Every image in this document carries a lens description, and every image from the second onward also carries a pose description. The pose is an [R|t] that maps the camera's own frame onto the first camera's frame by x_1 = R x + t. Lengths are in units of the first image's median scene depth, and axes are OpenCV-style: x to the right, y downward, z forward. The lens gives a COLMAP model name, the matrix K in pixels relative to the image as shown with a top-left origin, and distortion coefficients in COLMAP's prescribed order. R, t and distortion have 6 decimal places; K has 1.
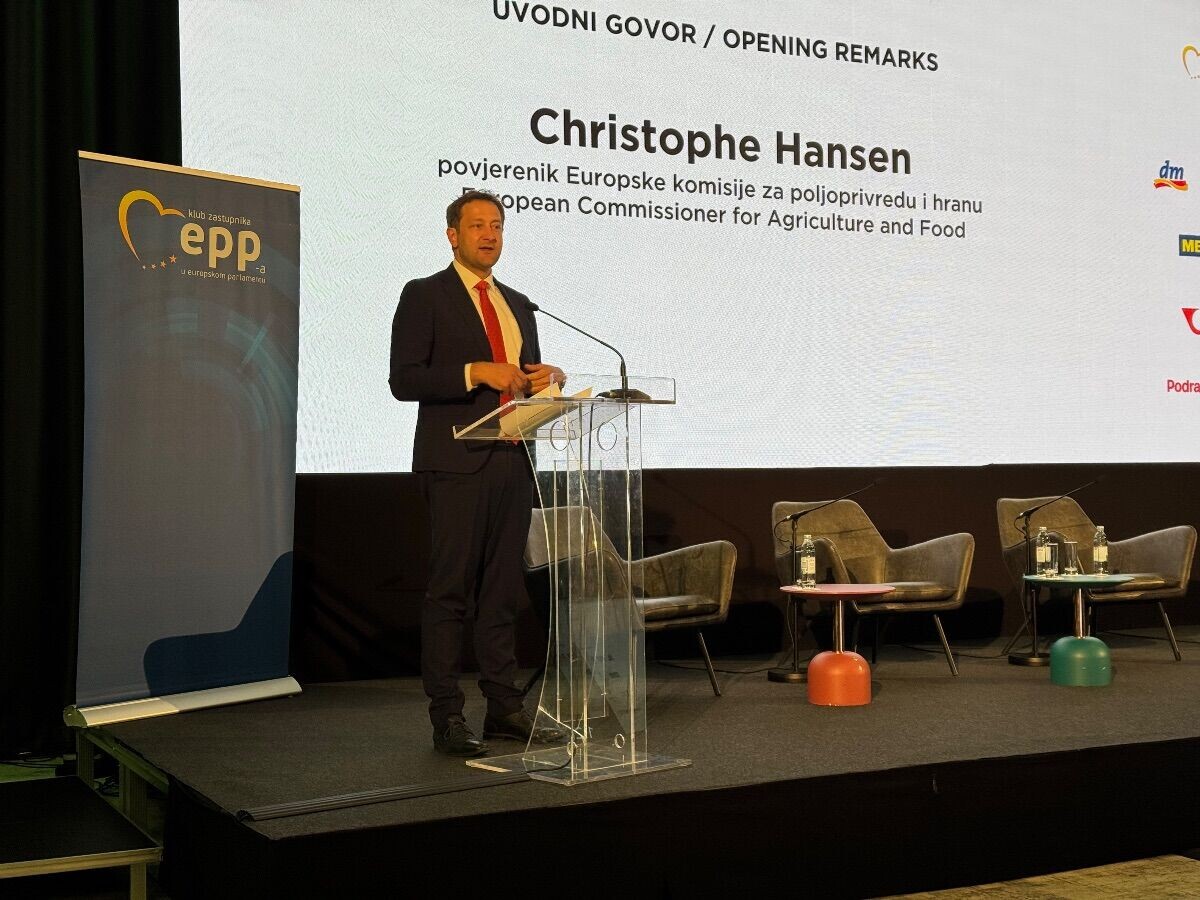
lens RADIAL K [[1705.7, 0, 600.0], [0, 1705.7, 450.0], [0, 0, 1]] dist [0.228285, -0.479362]
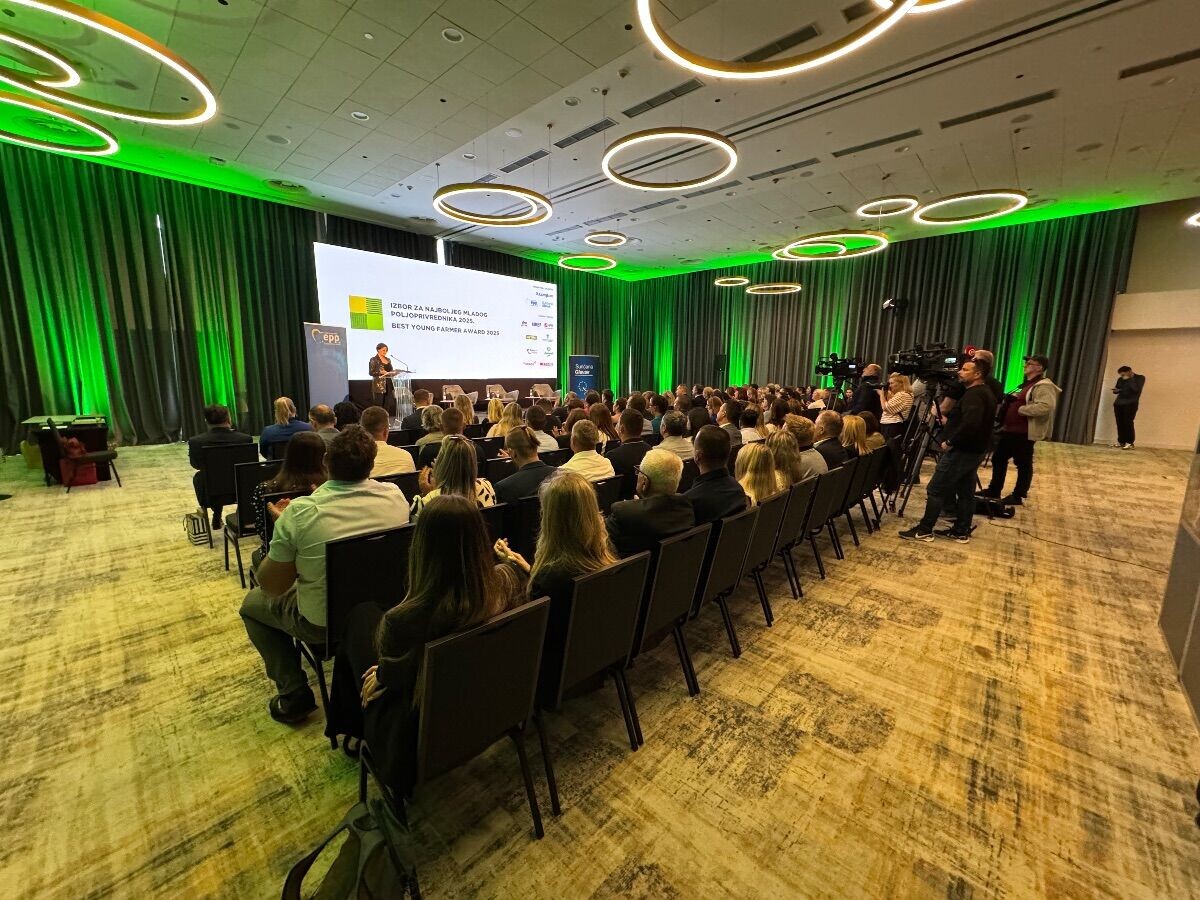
lens RADIAL K [[482.2, 0, 600.0], [0, 482.2, 450.0], [0, 0, 1]] dist [-0.000852, -0.000034]
pose [[0.943251, -0.032483, 0.330489, 0.064150], [-0.027232, 0.984287, 0.174465, -0.056815], [-0.330963, -0.173564, 0.927544, -0.724585]]
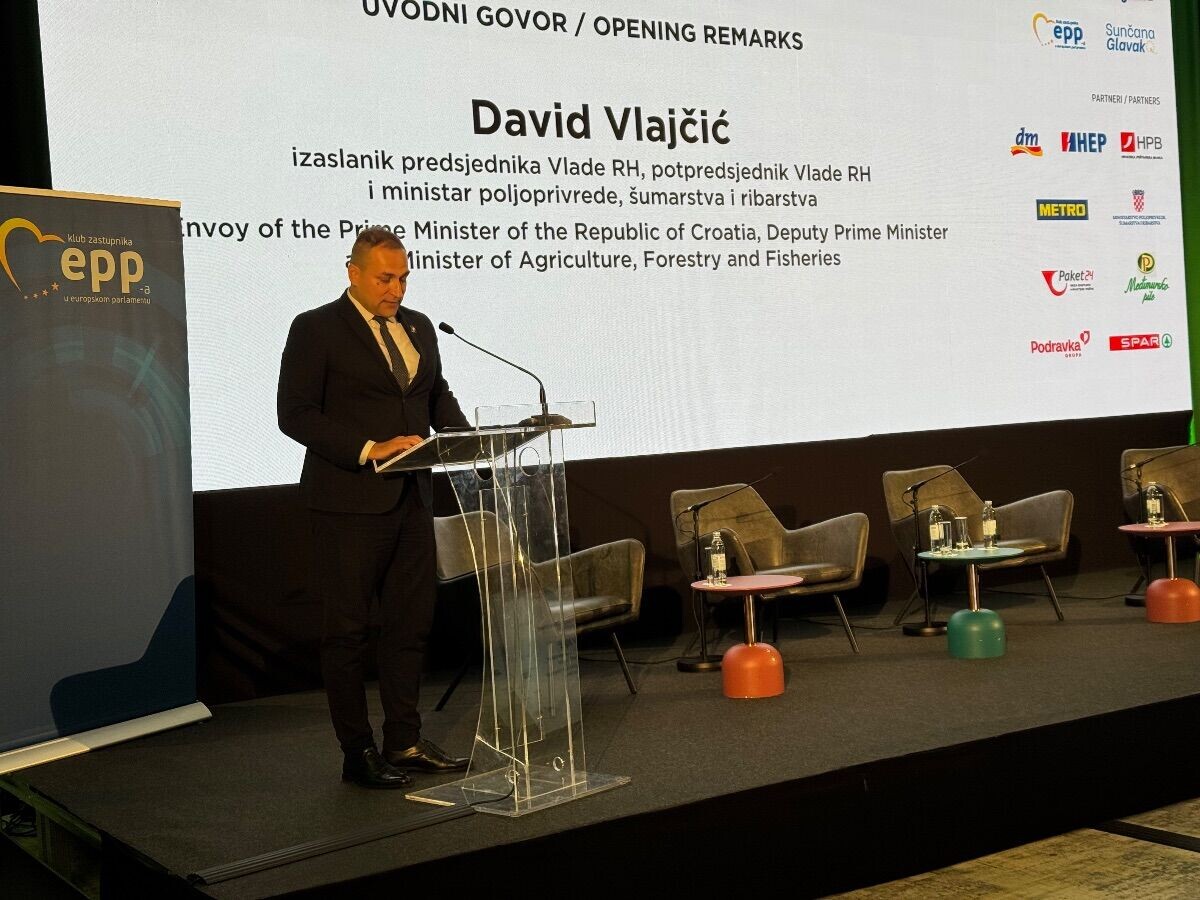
lens RADIAL K [[1705.7, 0, 600.0], [0, 1705.7, 450.0], [0, 0, 1]] dist [0.228285, -0.479362]
pose [[0.994565, -0.052631, 0.089841, -0.033344], [0.049523, 0.998106, 0.036484, -0.036825], [-0.091591, -0.031836, 0.995288, 0.000409]]
